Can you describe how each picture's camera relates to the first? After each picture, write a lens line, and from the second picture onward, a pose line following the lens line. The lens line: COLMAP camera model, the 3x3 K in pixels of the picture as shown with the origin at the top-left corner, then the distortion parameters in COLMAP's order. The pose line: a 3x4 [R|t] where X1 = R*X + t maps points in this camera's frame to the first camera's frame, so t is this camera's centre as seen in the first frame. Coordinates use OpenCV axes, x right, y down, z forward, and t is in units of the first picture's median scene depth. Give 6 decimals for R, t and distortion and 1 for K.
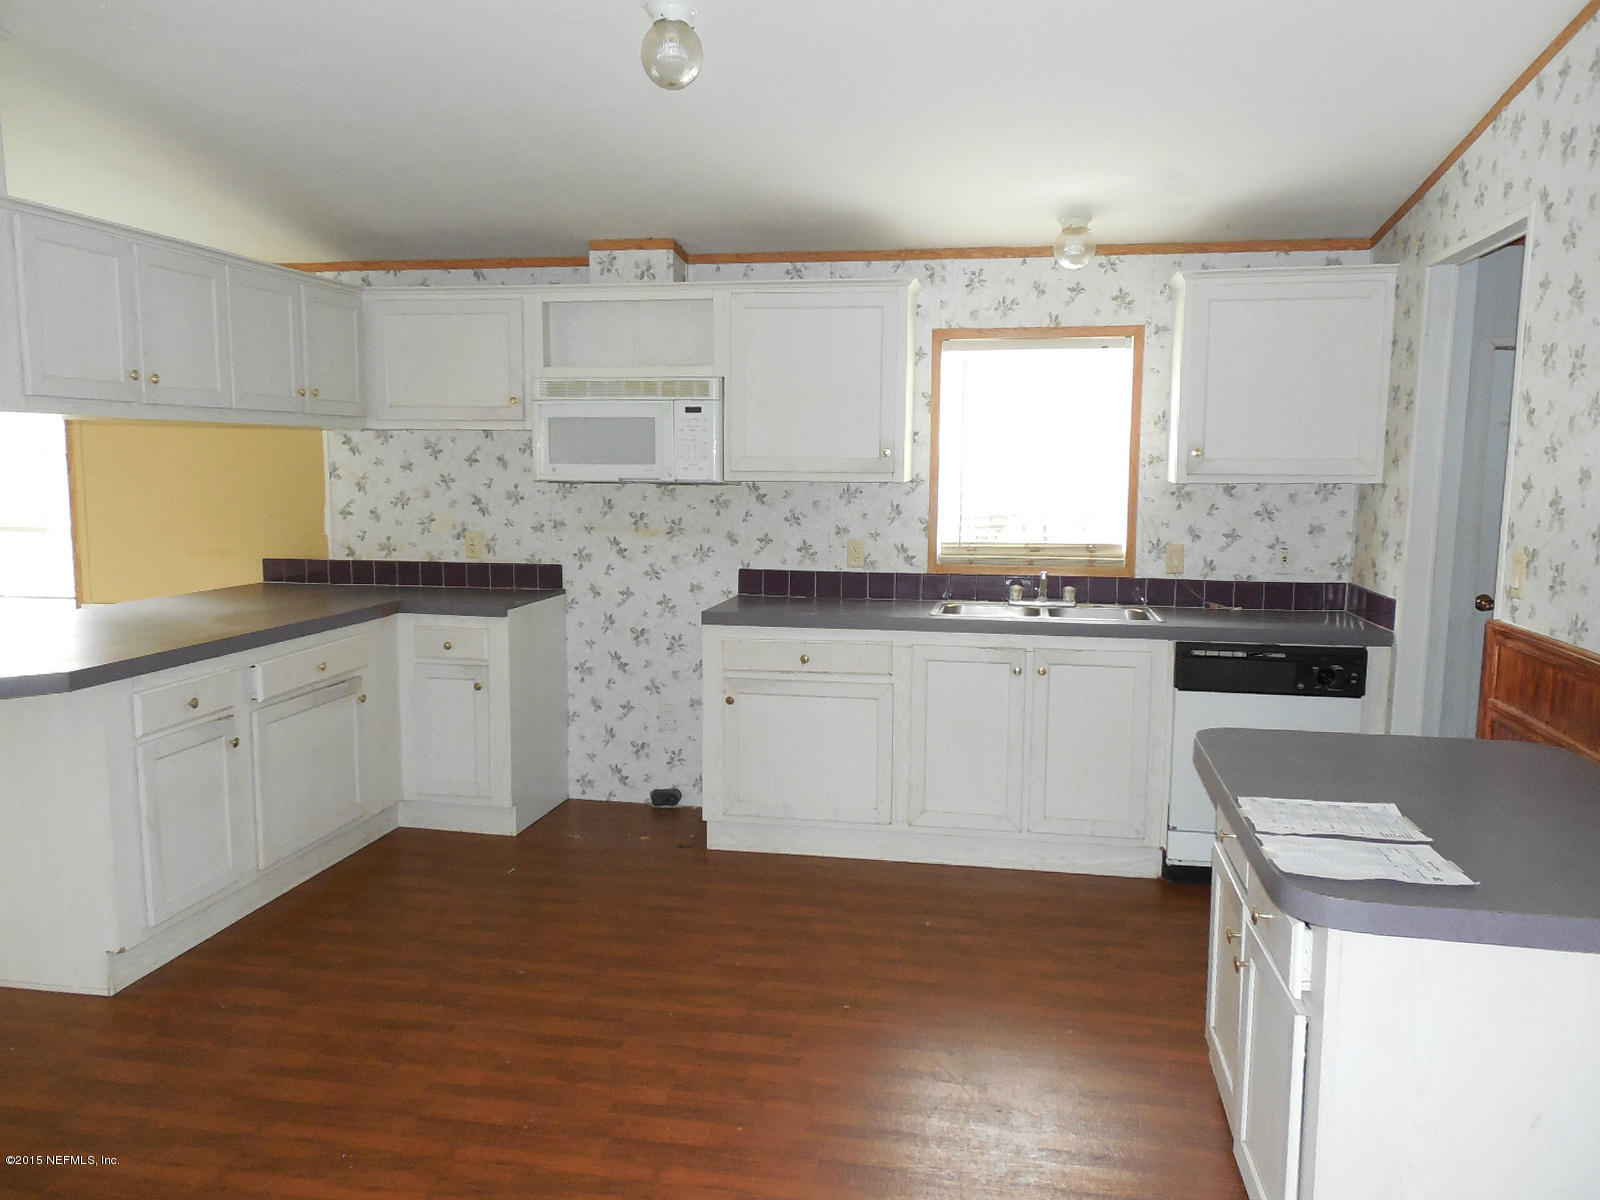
lens RADIAL K [[1202.9, 0, 800.0], [0, 1202.9, 600.0], [0, 0, 1]] dist [-0.004568, 0.007595]
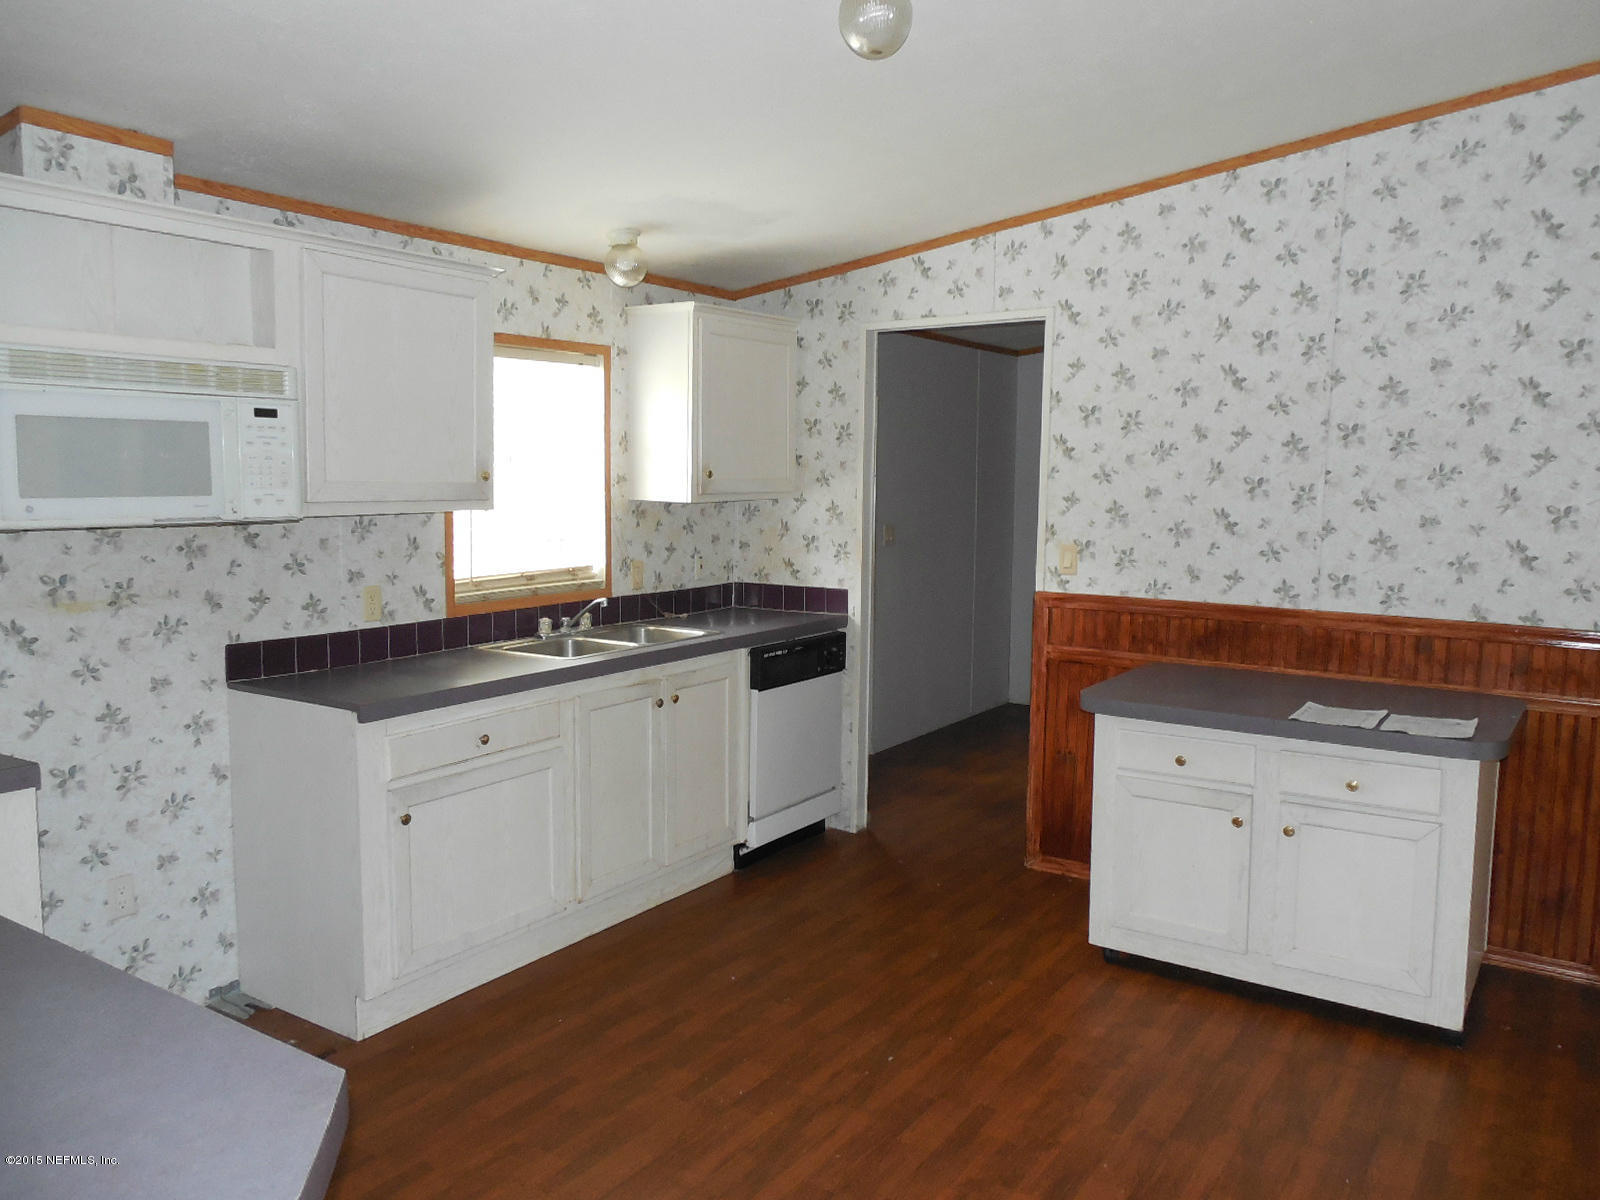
lens RADIAL K [[1202.9, 0, 800.0], [0, 1202.9, 600.0], [0, 0, 1]] dist [-0.004568, 0.007595]
pose [[0.393580, -0.102729, 0.913533, -0.577226], [0.104038, 0.992330, 0.066767, -0.066863], [-0.913385, 0.068764, 0.401248, 0.455604]]
